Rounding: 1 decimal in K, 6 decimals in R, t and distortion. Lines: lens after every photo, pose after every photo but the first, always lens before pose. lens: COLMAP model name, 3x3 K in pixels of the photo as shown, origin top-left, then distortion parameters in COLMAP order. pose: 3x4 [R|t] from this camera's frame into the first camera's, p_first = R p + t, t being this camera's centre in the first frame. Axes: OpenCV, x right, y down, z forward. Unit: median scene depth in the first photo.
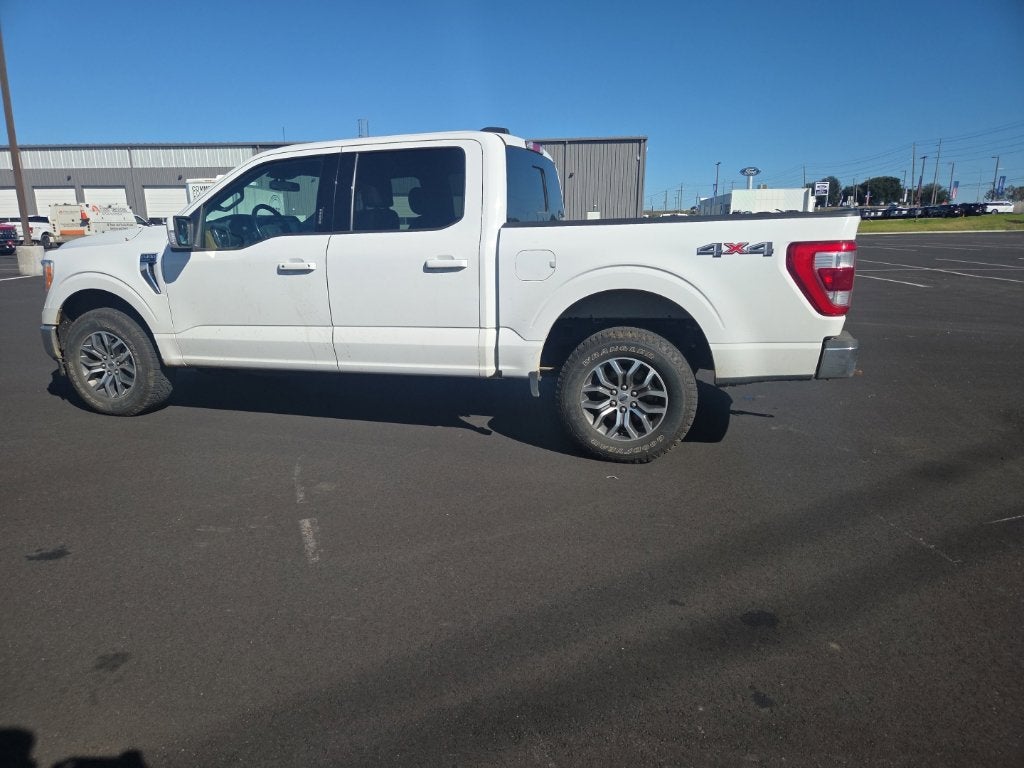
lens RADIAL K [[680.2, 0, 501.1], [0, 680.2, 404.9], [0, 0, 1]] dist [0.086560, -0.085793]
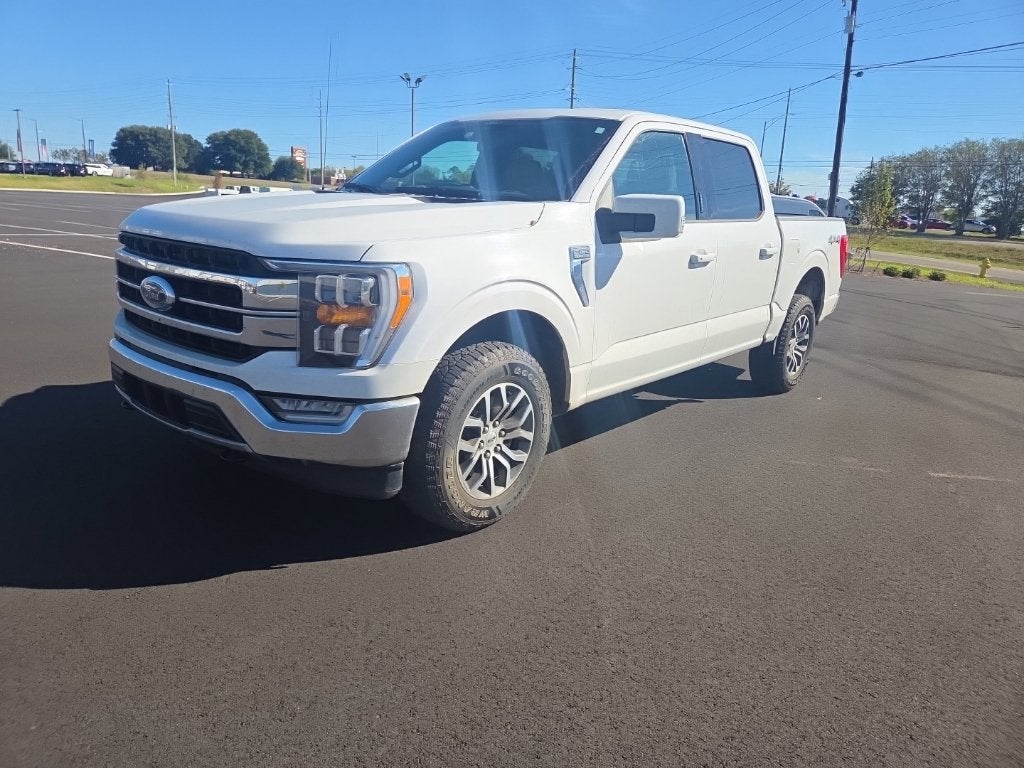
lens RADIAL K [[681.2, 0, 498.0], [0, 681.2, 386.6], [0, 0, 1]] dist [0.075796, -0.068077]
pose [[0.400917, -0.199117, 0.894214, -1.254655], [0.170275, 0.975282, 0.140826, -0.212858], [-0.900151, 0.095803, 0.424912, 0.887447]]
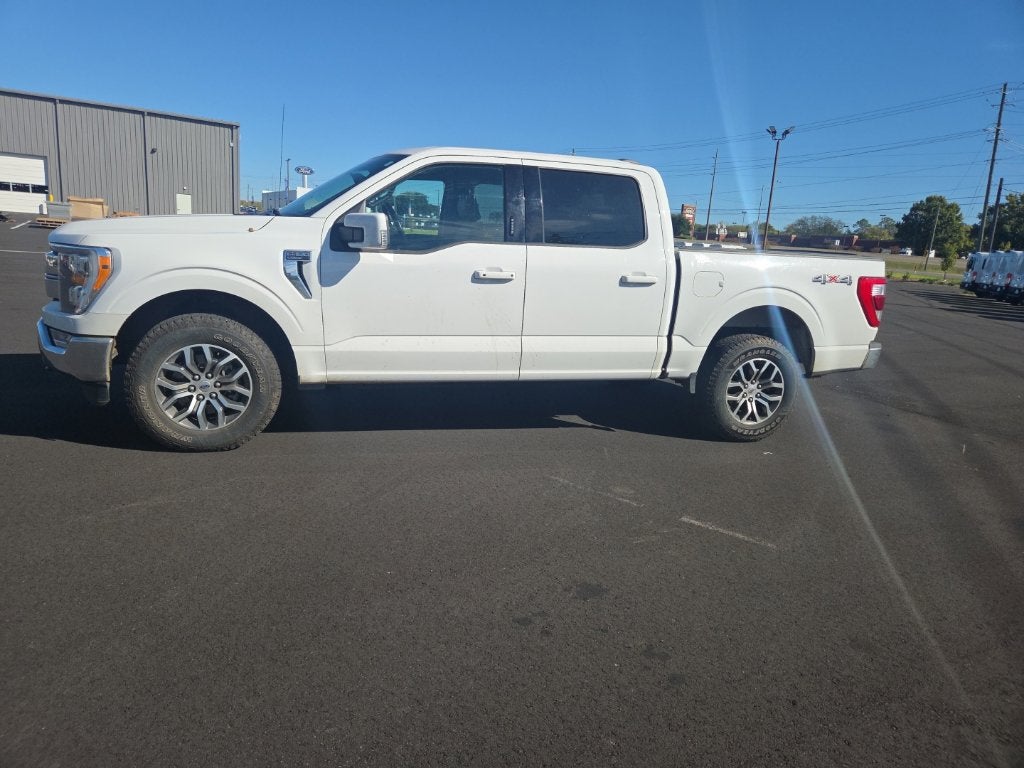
lens RADIAL K [[681.2, 0, 498.0], [0, 681.2, 386.6], [0, 0, 1]] dist [0.075796, -0.068077]
pose [[0.815156, -0.052705, 0.576838, -0.877024], [0.062455, 0.998043, 0.002931, -0.046925], [-0.575864, 0.033637, 0.816853, 0.211690]]
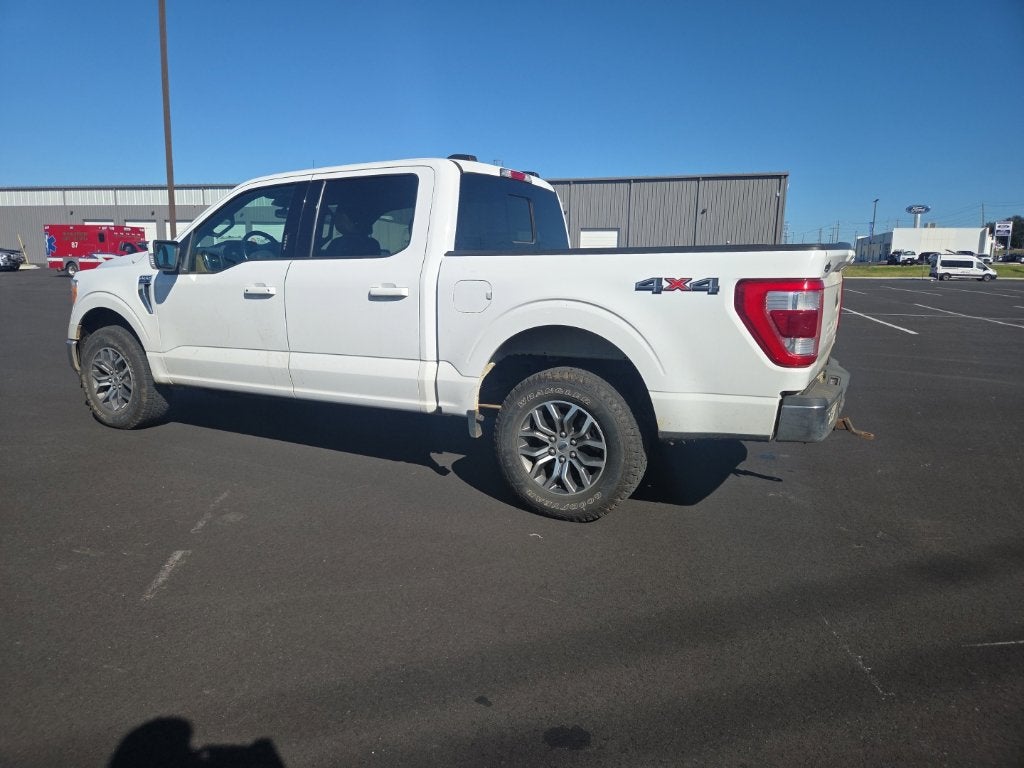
lens RADIAL K [[681.2, 0, 498.0], [0, 681.2, 386.6], [0, 0, 1]] dist [0.075796, -0.068077]
pose [[0.979347, 0.055488, -0.194423, 0.247401], [-0.069614, 0.995349, -0.066590, -0.020884], [0.189824, 0.078749, 0.978655, 0.099139]]
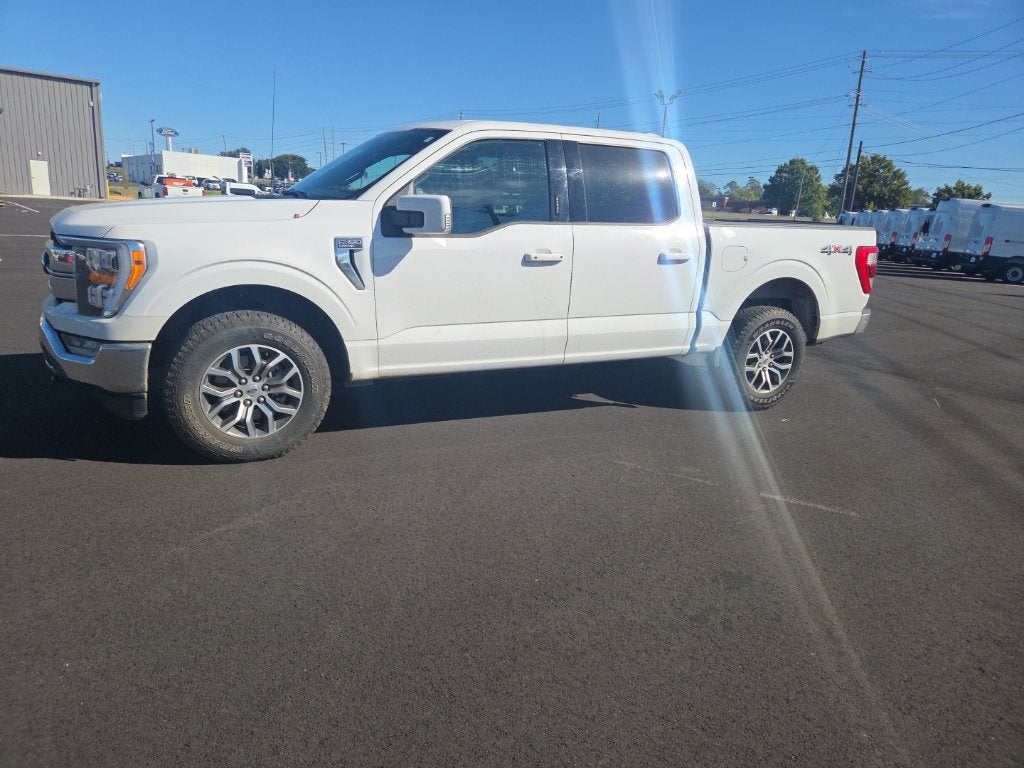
lens RADIAL K [[681.2, 0, 498.0], [0, 681.2, 386.6], [0, 0, 1]] dist [0.075796, -0.068077]
pose [[0.712999, -0.123445, 0.690213, -1.027936], [0.109569, 0.991903, 0.064216, -0.094249], [-0.692551, 0.029840, 0.720751, 0.377646]]
